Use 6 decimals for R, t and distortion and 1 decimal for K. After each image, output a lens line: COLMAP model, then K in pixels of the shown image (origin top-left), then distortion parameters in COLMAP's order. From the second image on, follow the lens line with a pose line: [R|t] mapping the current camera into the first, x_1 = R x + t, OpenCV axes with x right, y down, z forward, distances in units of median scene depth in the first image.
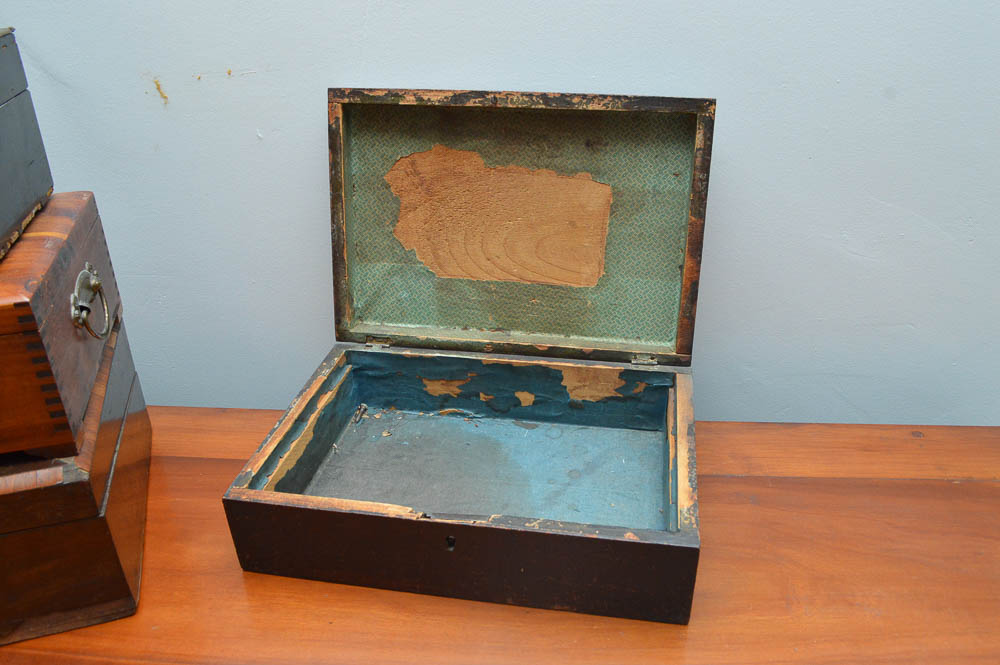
lens RADIAL K [[790.6, 0, 492.4], [0, 790.6, 344.8], [0, 0, 1]] dist [-0.091278, 0.023647]
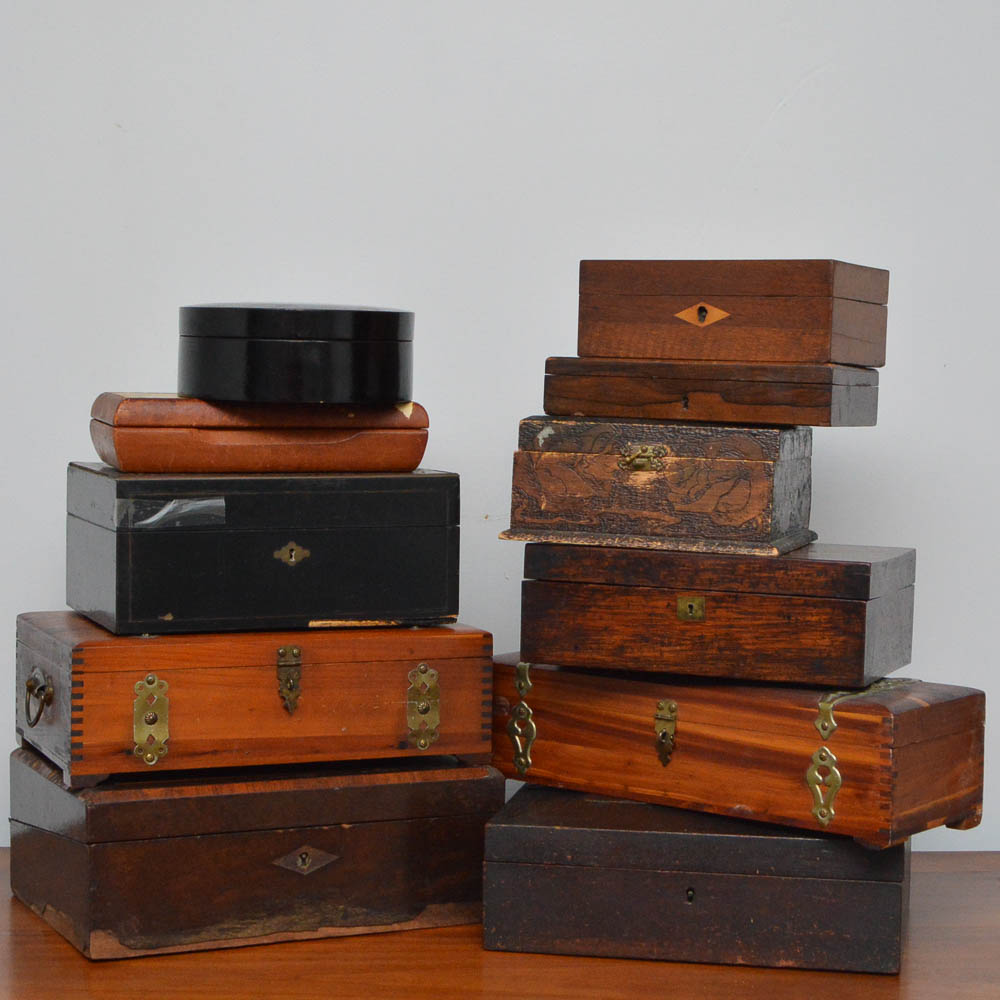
lens RADIAL K [[2152.0, 0, 491.3], [0, 2152.0, 498.0], [0, 0, 1]] dist [-0.043015, 0.000000]
pose [[0.994654, 0.025996, 0.099938, -0.843851], [0.018298, 0.908109, -0.418333, 1.161409], [-0.101630, 0.417926, 0.902779, -2.283145]]
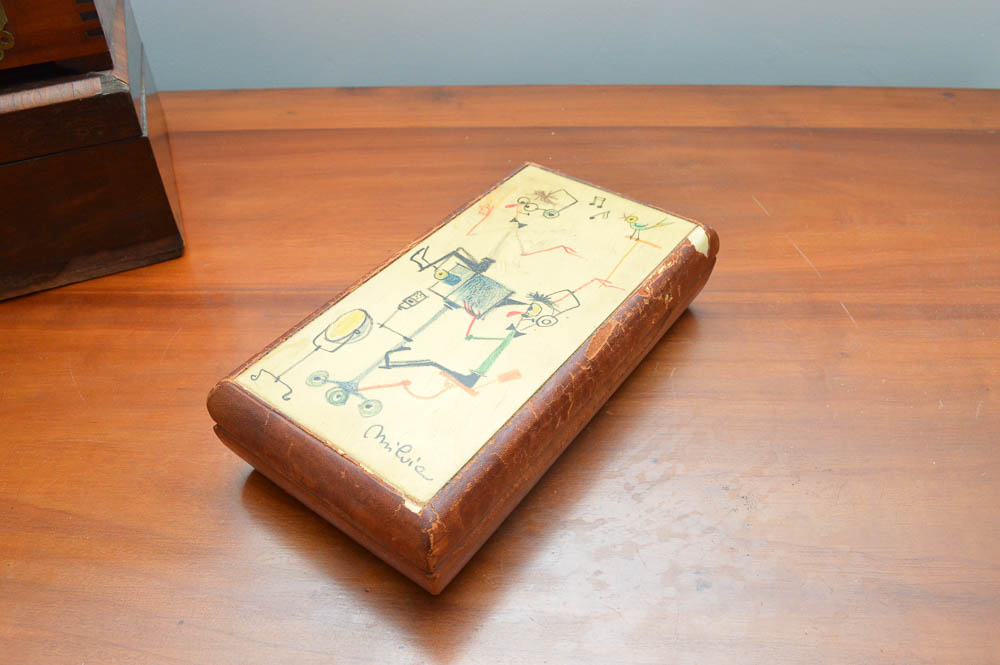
lens RADIAL K [[790.6, 0, 493.4], [0, 790.6, 330.6], [0, 0, 1]] dist [-0.091278, 0.023647]
pose [[0.998247, -0.038684, 0.044787, -0.126229], [0.027395, 0.972875, 0.229703, 0.232547], [-0.052458, -0.228074, 0.972230, 0.006967]]
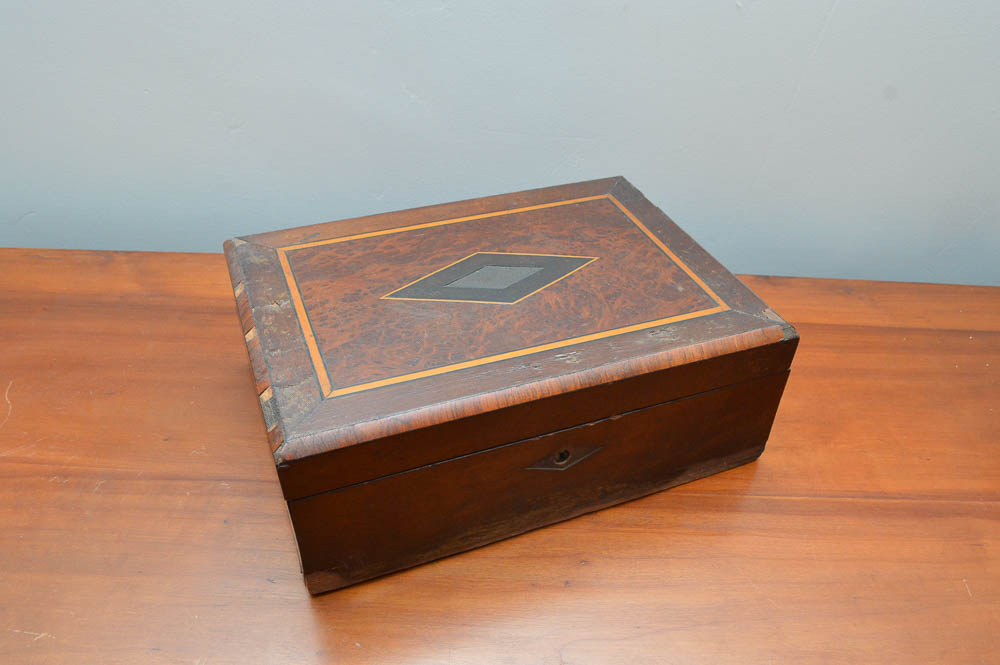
lens RADIAL K [[790.6, 0, 507.1], [0, 790.6, 335.8], [0, 0, 1]] dist [-0.091278, 0.023647]
pose [[0.996380, 0.006257, 0.084784, -0.938066], [-0.019652, 0.987228, 0.158097, 0.007138], [-0.082711, -0.159191, 0.983777, -0.045277]]
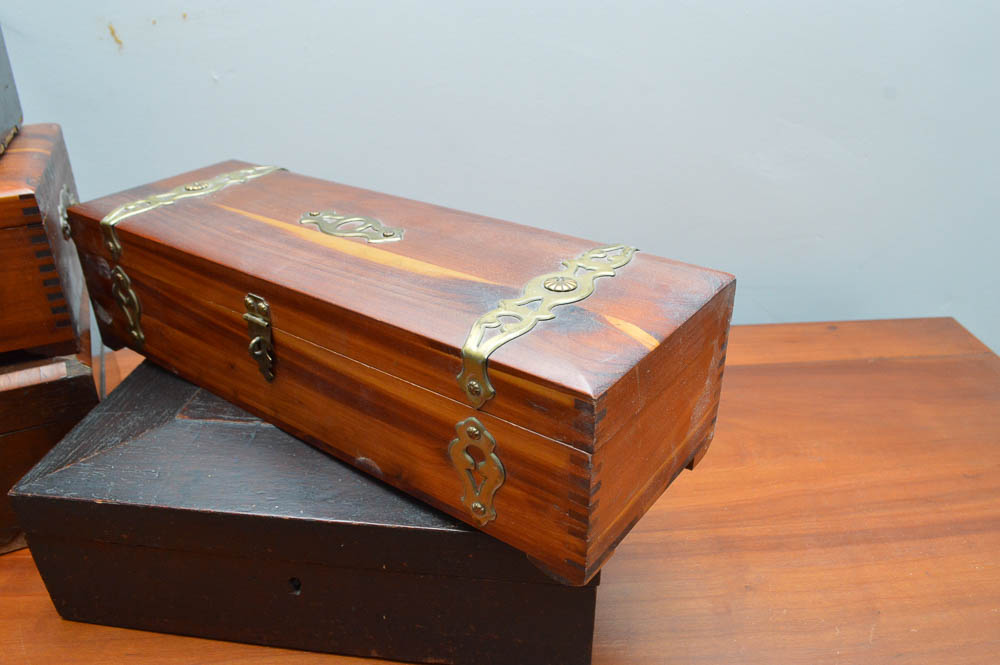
lens RADIAL K [[790.6, 0, 497.3], [0, 790.6, 336.3], [0, 0, 1]] dist [-0.091278, 0.023647]
pose [[0.990477, -0.058654, 0.124555, -0.102067], [0.061269, 0.997972, -0.017265, 0.160975], [-0.123290, 0.024732, 0.992062, -0.086393]]
